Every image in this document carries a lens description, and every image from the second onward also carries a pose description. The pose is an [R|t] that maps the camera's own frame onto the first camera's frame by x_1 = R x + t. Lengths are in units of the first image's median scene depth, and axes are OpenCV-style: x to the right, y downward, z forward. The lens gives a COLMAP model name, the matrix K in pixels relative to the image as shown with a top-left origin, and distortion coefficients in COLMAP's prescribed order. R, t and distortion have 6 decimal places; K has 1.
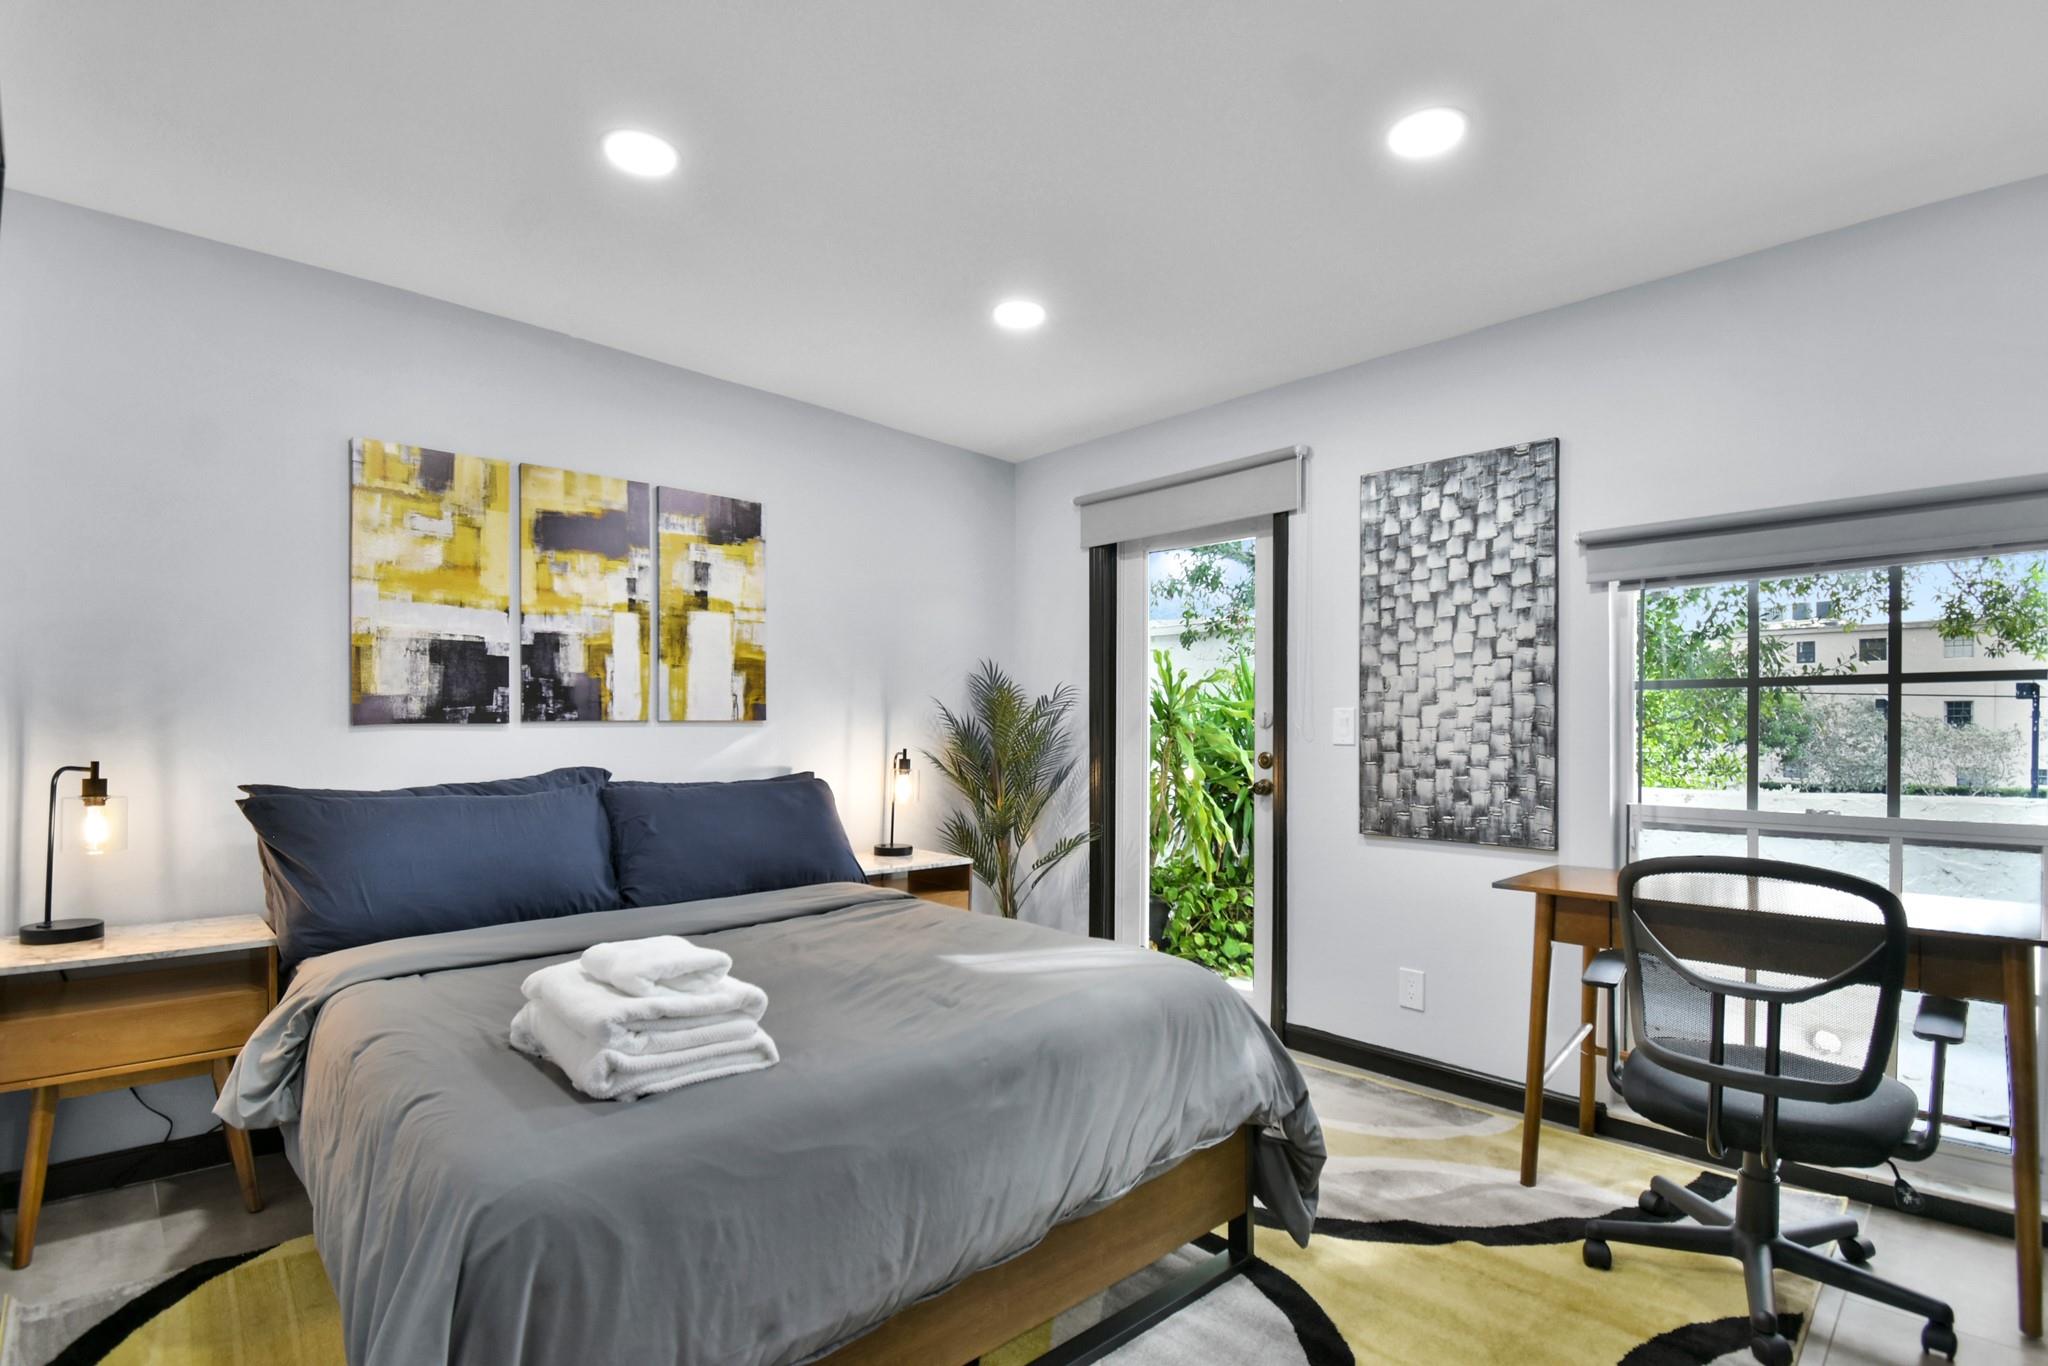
lens RADIAL K [[889.5, 0, 1027.3], [0, 889.5, 705.6], [0, 0, 1]] dist [0.002297, -0.014481]
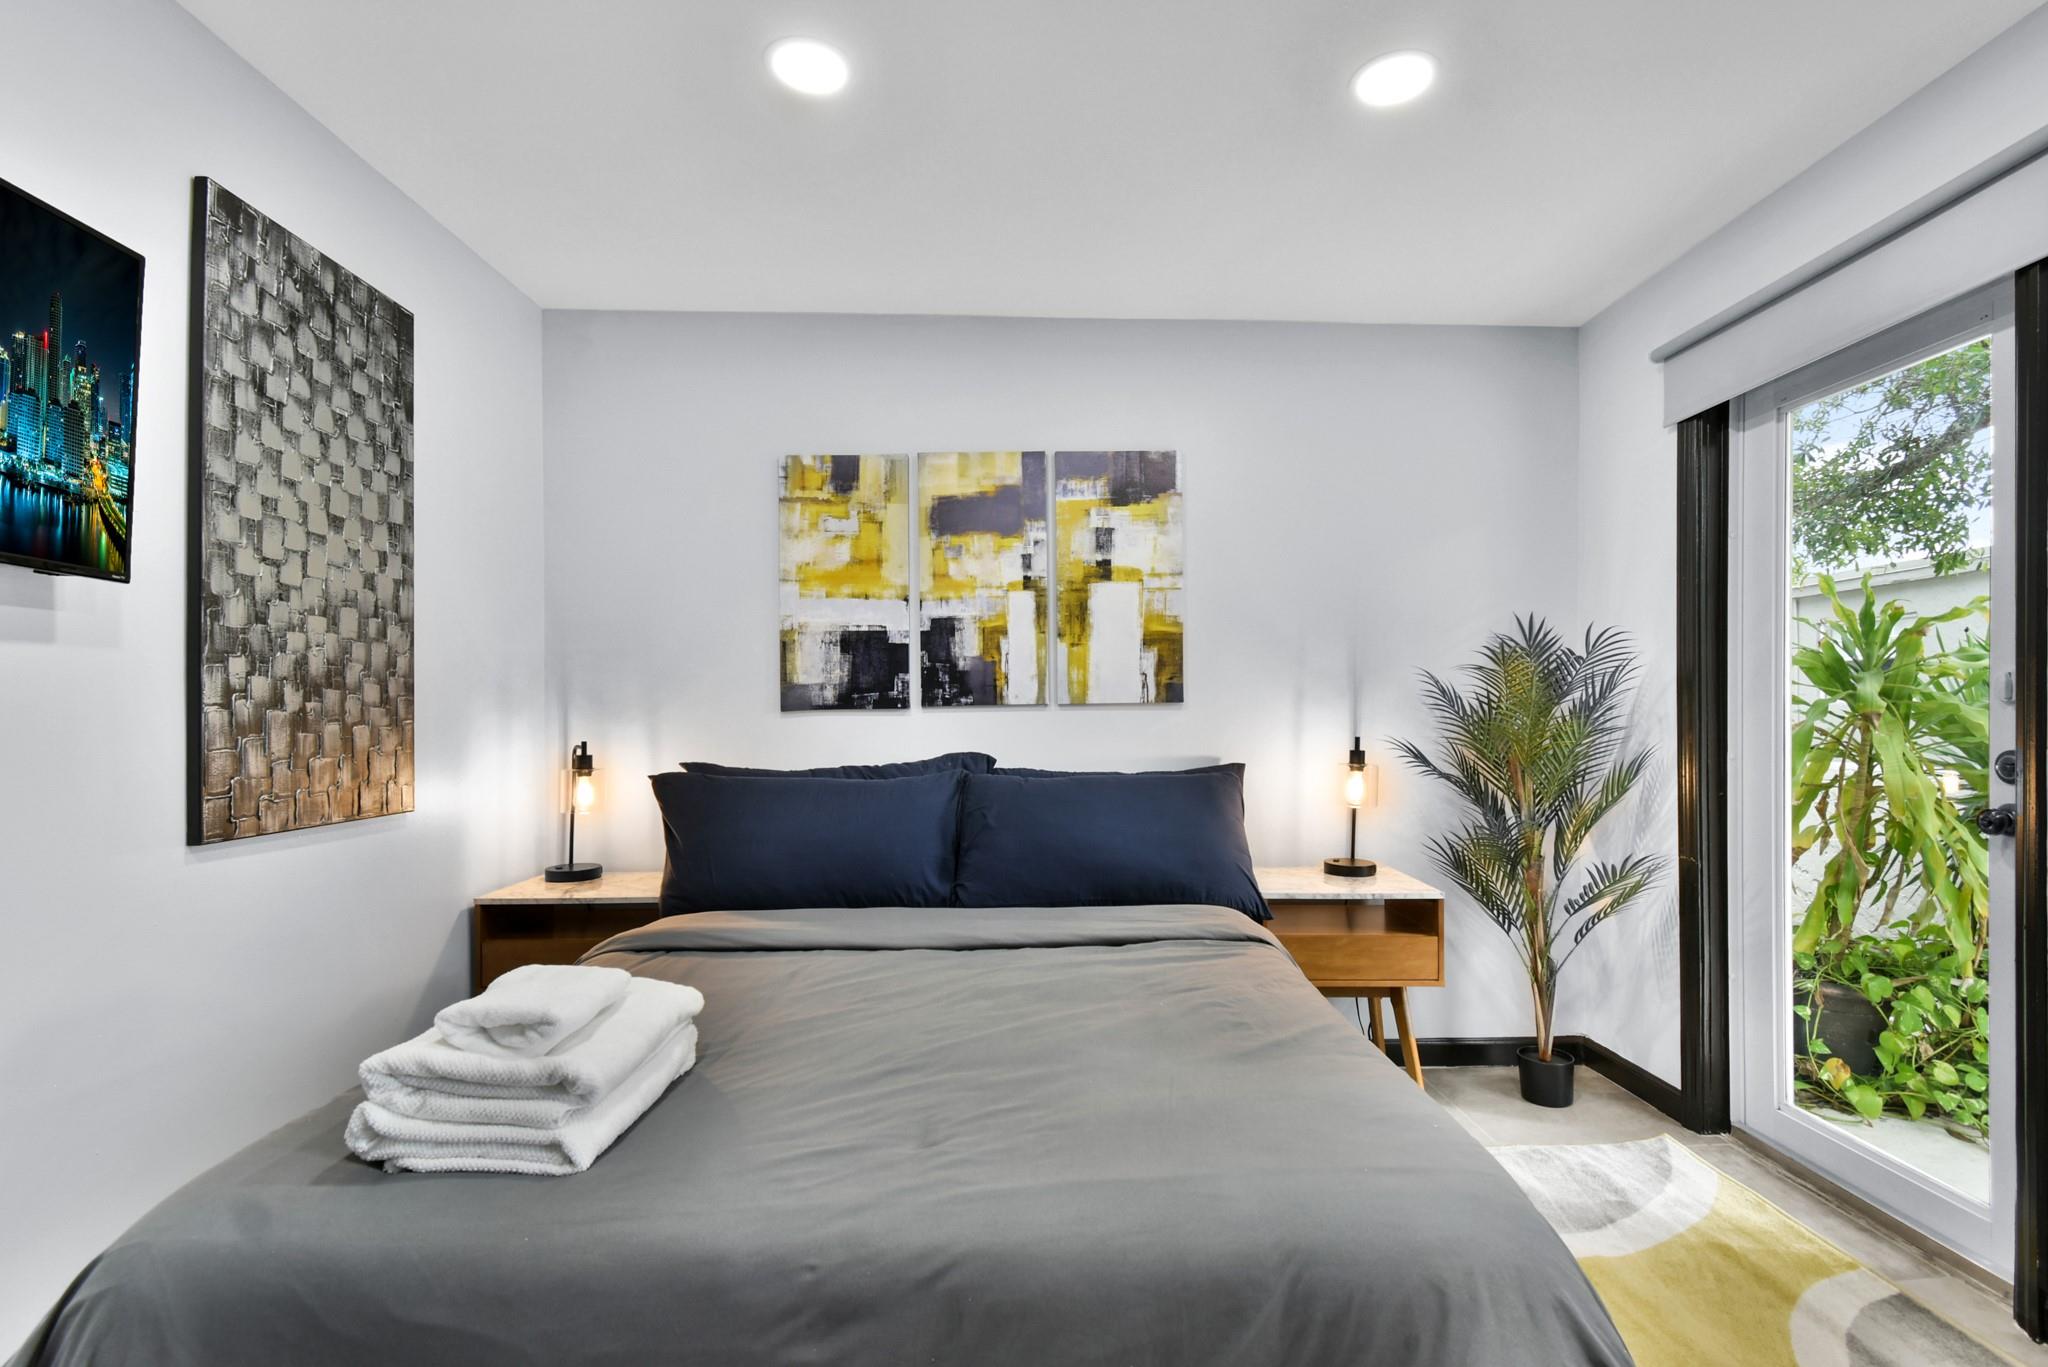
lens RADIAL K [[905.8, 0, 1035.6], [0, 905.8, 697.7], [0, 0, 1]] dist [0.001861, -0.014980]
pose [[0.752885, -0.018592, -0.657890, 0.204182], [0.023948, 0.999713, -0.000846, 0.011134], [0.657717, -0.015118, 0.753114, 0.293455]]
